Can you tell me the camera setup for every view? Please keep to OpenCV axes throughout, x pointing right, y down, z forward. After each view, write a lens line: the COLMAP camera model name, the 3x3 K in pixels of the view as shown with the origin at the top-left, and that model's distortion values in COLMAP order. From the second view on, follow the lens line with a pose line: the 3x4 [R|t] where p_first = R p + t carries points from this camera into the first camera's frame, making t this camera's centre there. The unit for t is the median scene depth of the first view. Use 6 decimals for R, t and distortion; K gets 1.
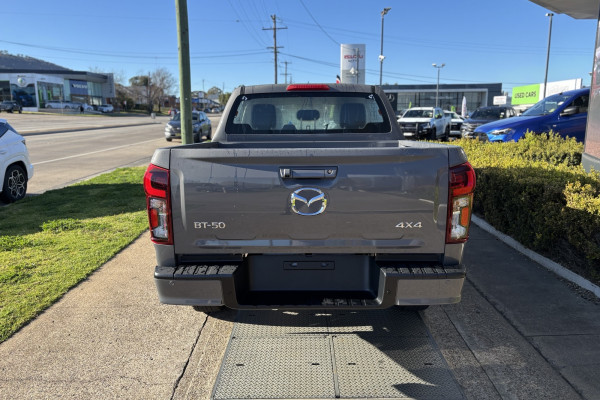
lens RADIAL K [[455.3, 0, 300.0], [0, 455.3, 200.3], [0, 0, 1]] dist [0.035766, -0.024606]
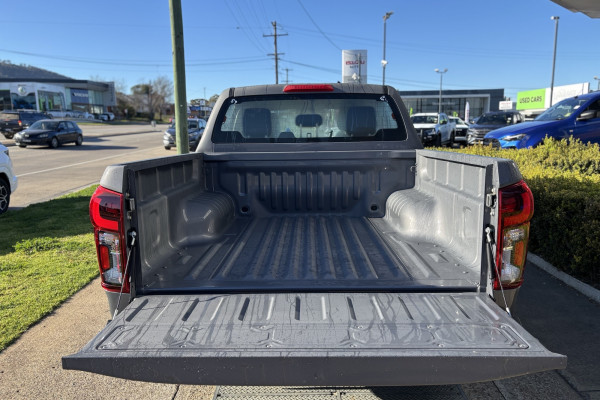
lens RADIAL K [[455.3, 0, 300.7], [0, 455.3, 200.5], [0, 0, 1]] dist [0.035766, -0.024606]
pose [[0.999972, -0.006806, -0.003073, 0.002092], [0.006762, 0.999874, -0.014356, -0.012797], [0.003171, 0.014335, 0.999892, 0.075097]]
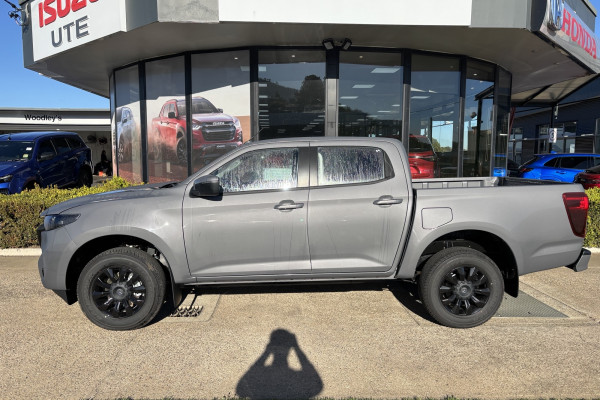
lens RADIAL K [[455.3, 0, 296.6], [0, 455.3, 201.9], [0, 0, 1]] dist [0.035766, -0.024606]
pose [[-0.056659, -0.093400, 0.994015, -0.615906], [0.179402, 0.978457, 0.102164, -0.129175], [-0.982143, 0.184117, -0.038682, 0.657911]]
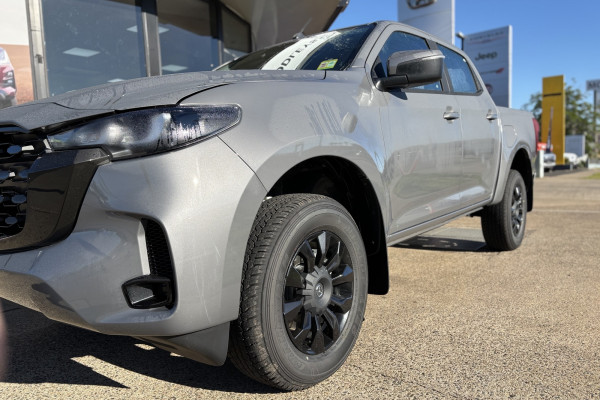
lens RADIAL K [[455.3, 0, 300.0], [0, 455.3, 201.4], [0, 0, 1]] dist [0.035766, -0.024606]
pose [[-0.799326, -0.002936, 0.600890, -0.223621], [0.159404, 0.963125, 0.216751, -0.105233], [-0.579368, 0.269039, -0.769383, 1.023946]]
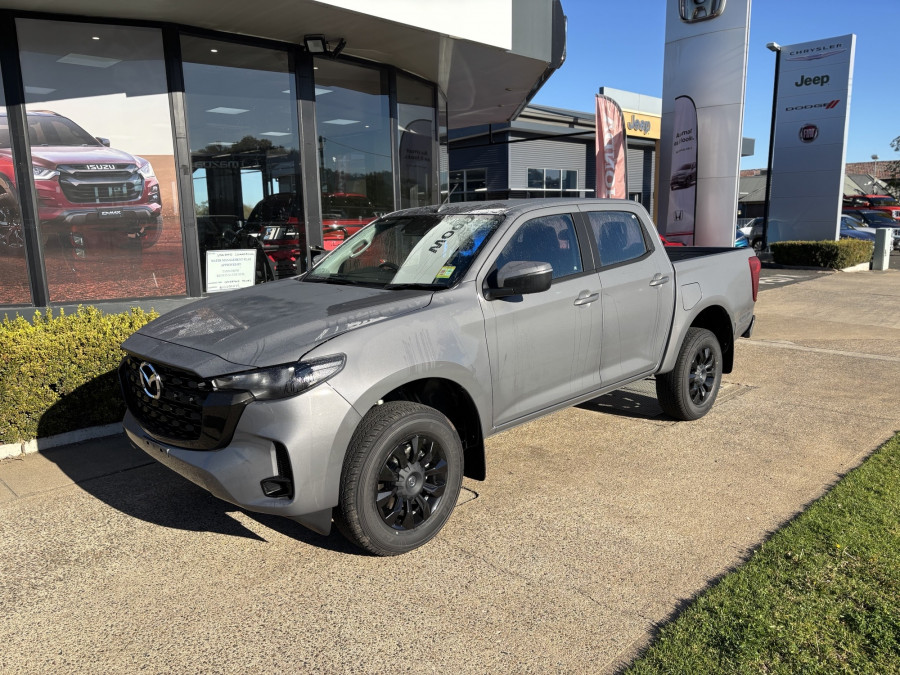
lens RADIAL K [[683.4, 0, 446.2], [0, 683.4, 338.4], [0, 0, 1]] dist [0.033066, -0.019873]
pose [[-0.712463, -0.100941, 0.694411, -0.403150], [0.152715, 0.943575, 0.293845, -0.221783], [-0.684890, 0.315401, -0.656847, 1.096905]]
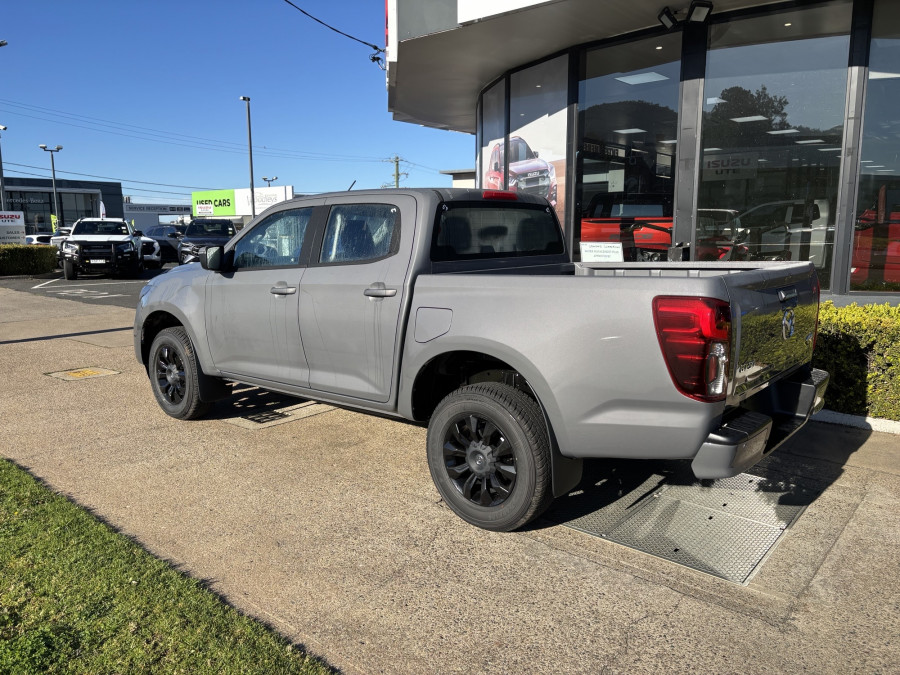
lens RADIAL K [[683.4, 0, 449.9], [0, 683.4, 330.4], [0, 0, 1]] dist [0.033066, -0.019873]
pose [[0.635605, -0.109988, 0.764139, -0.446625], [0.139755, 0.989839, 0.026227, -0.035418], [-0.759259, 0.090122, 0.644518, 0.181356]]
